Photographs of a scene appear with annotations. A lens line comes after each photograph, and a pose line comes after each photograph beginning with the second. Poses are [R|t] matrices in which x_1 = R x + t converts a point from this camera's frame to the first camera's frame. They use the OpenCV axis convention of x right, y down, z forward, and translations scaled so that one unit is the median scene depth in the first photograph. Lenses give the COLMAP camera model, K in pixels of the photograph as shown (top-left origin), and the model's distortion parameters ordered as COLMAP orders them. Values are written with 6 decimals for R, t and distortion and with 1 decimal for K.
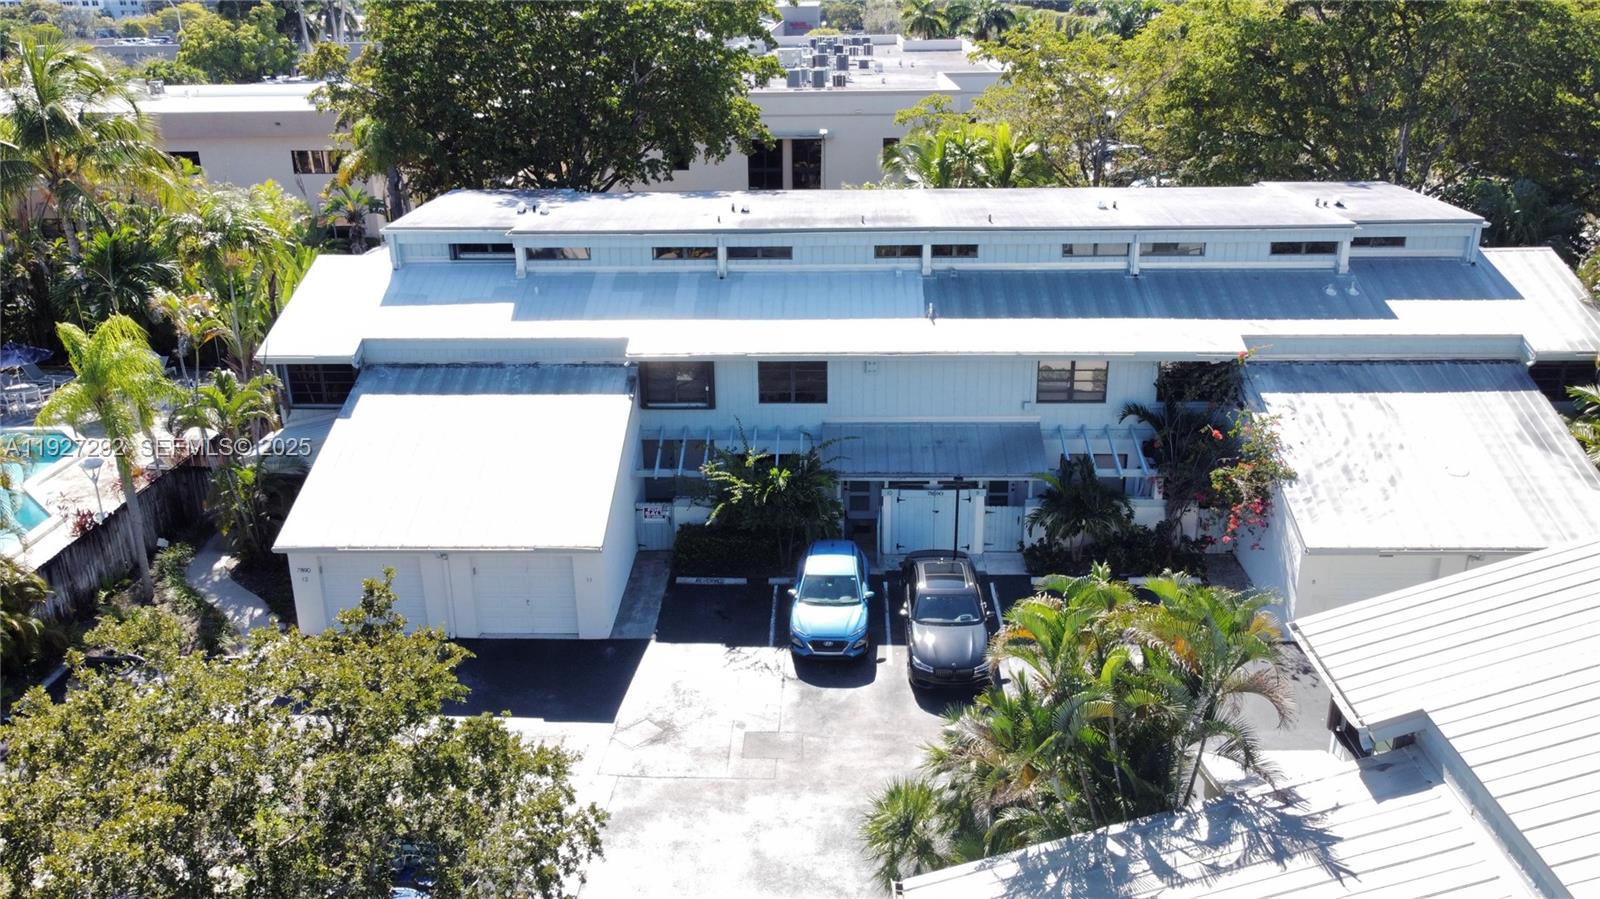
lens RADIAL K [[1290.5, 0, 796.1], [0, 1290.5, 440.0], [0, 0, 1]] dist [-0.008649, 0.002895]
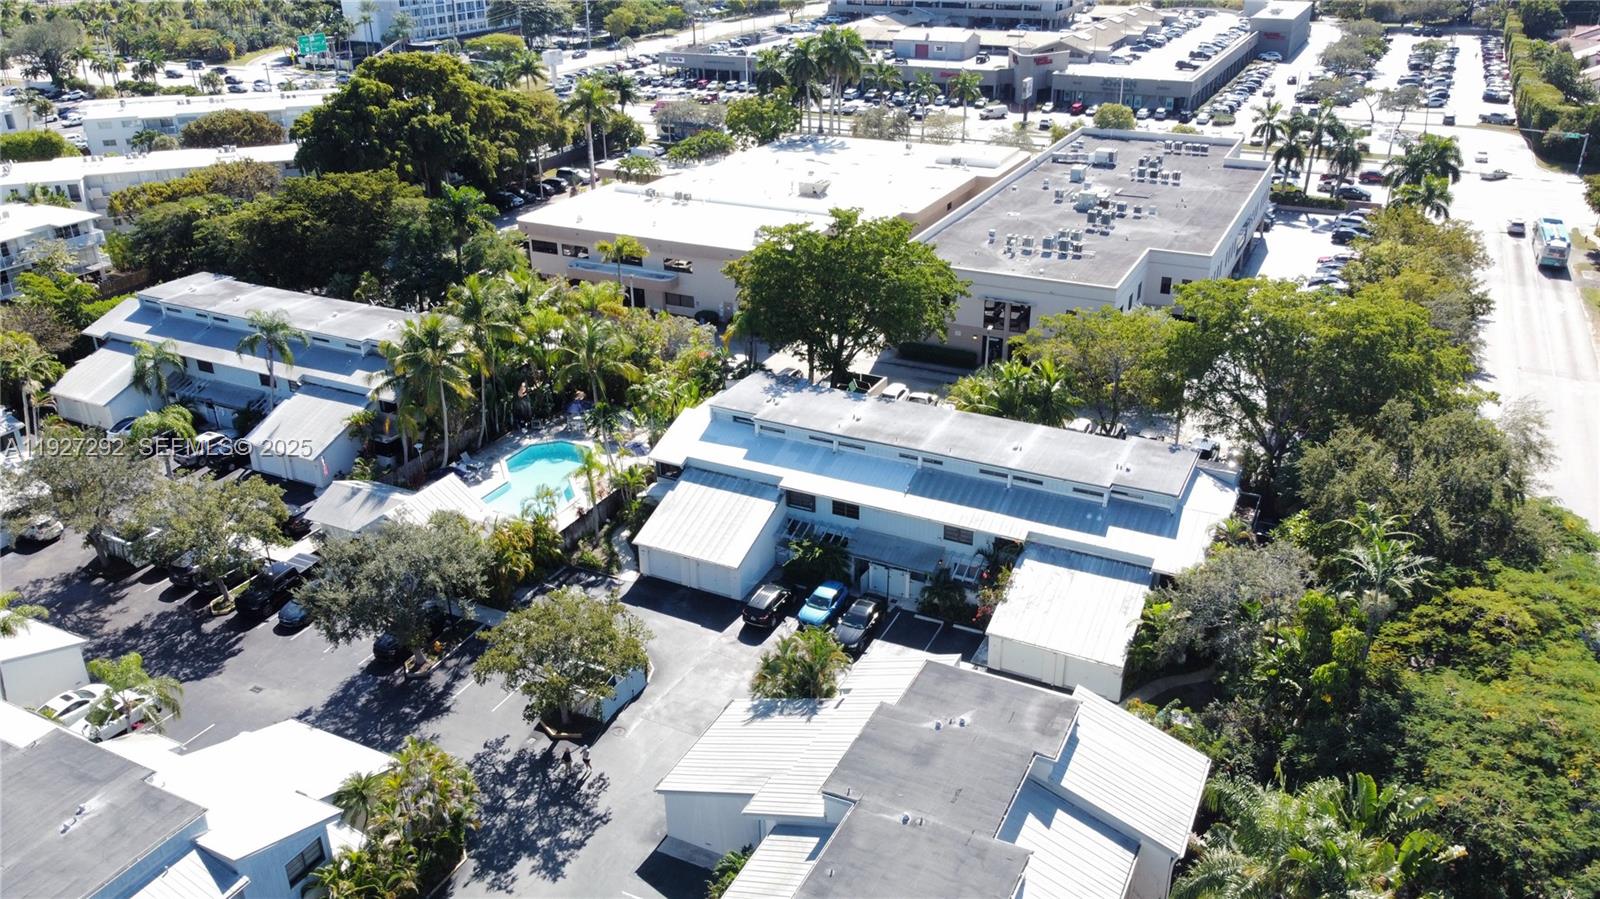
lens RADIAL K [[1204.9, 0, 801.3], [0, 1204.9, 448.2], [0, 0, 1]] dist [0.006616, -0.008974]
pose [[0.907574, 0.180358, -0.379183, 0.764275], [-0.144069, 0.981987, 0.122252, -0.425766], [0.394402, -0.056324, 0.917210, -1.071735]]
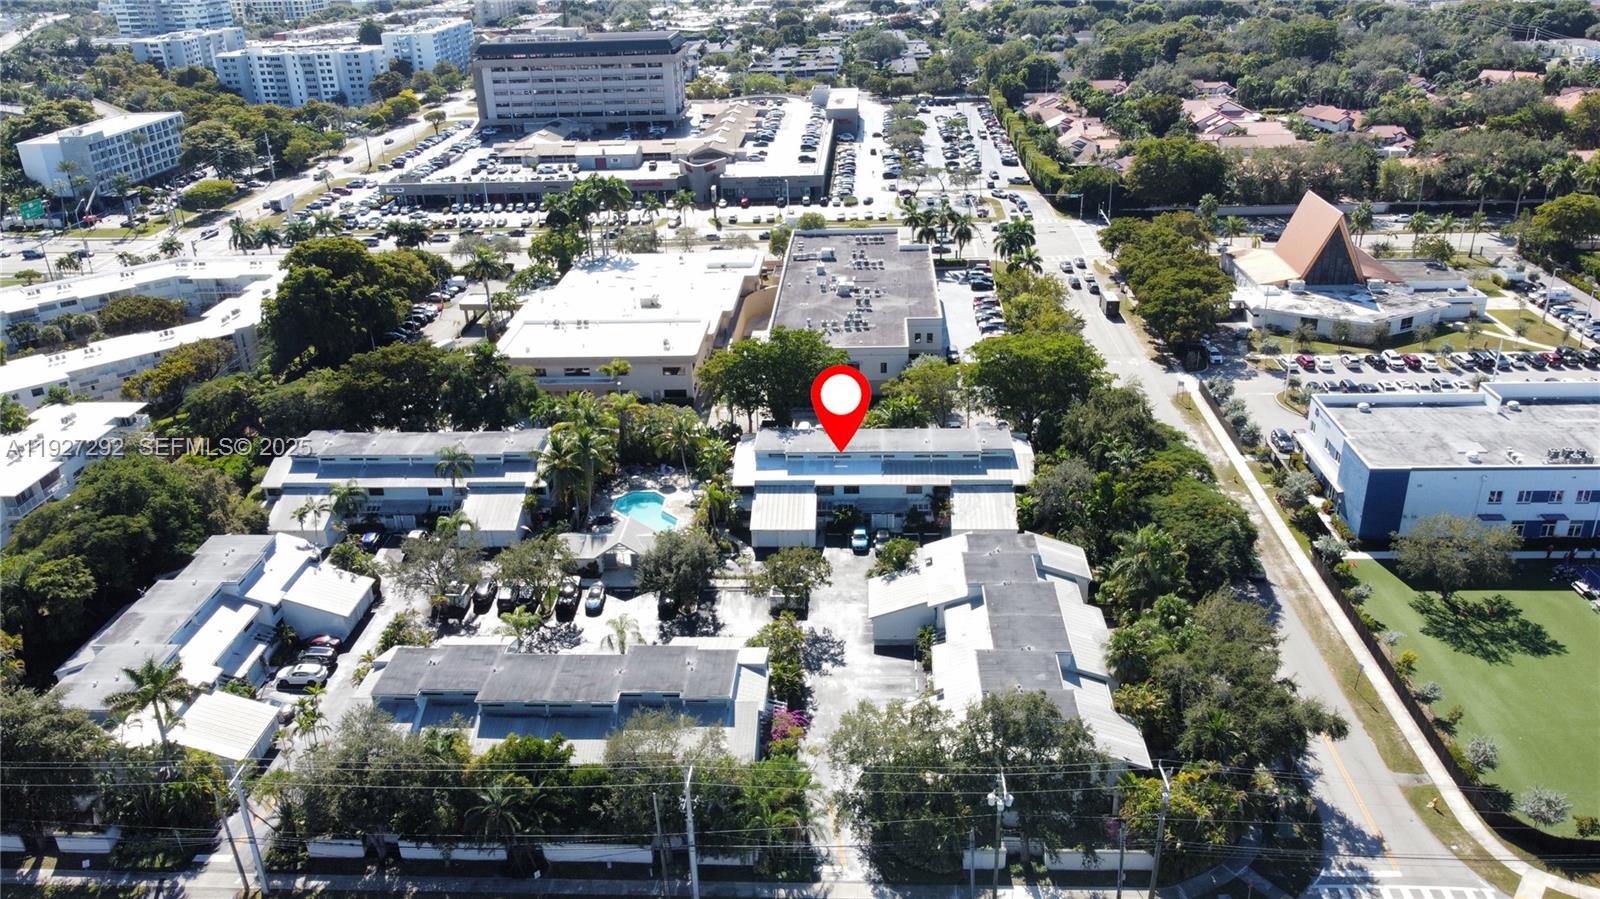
lens RADIAL K [[1204.9, 0, 791.5], [0, 1204.9, 446.5], [0, 0, 1]] dist [0.006616, -0.008974]
pose [[0.999208, -0.008390, -0.038893, -0.048426], [0.011248, 0.997207, 0.073834, -0.523801], [0.038165, -0.074213, 0.996512, -3.277061]]
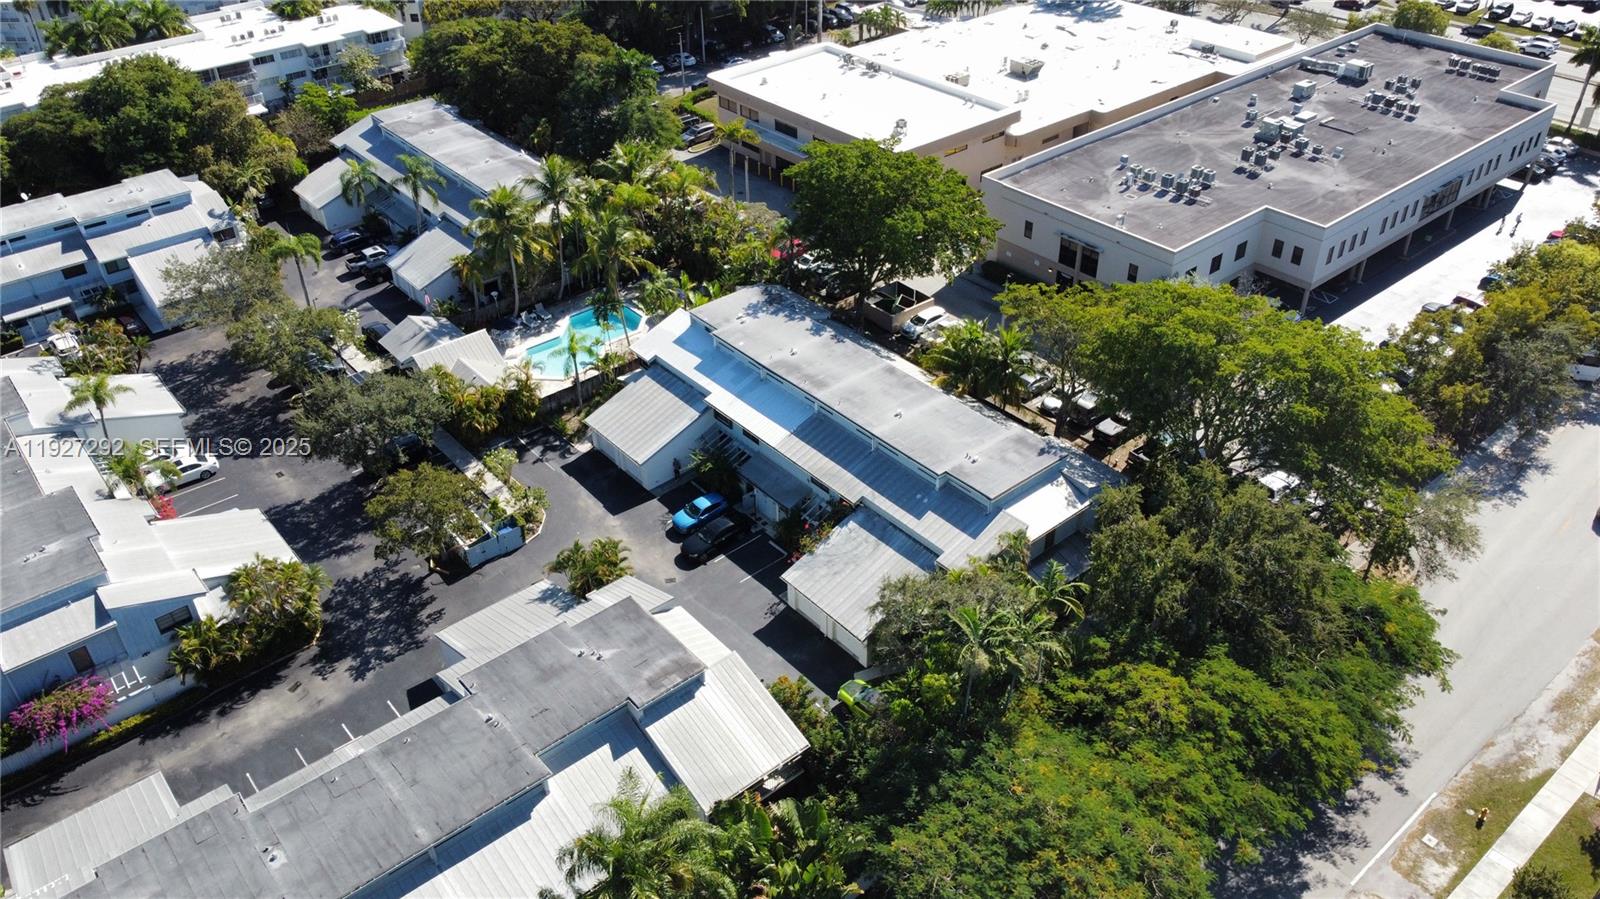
lens RADIAL K [[1204.9, 0, 801.2], [0, 1204.9, 458.2], [0, 0, 1]] dist [0.006616, -0.008974]
pose [[0.666181, 0.435625, -0.605338, 1.636659], [-0.248685, 0.894973, 0.370377, -0.972741], [0.703106, -0.096200, 0.704548, -0.684029]]
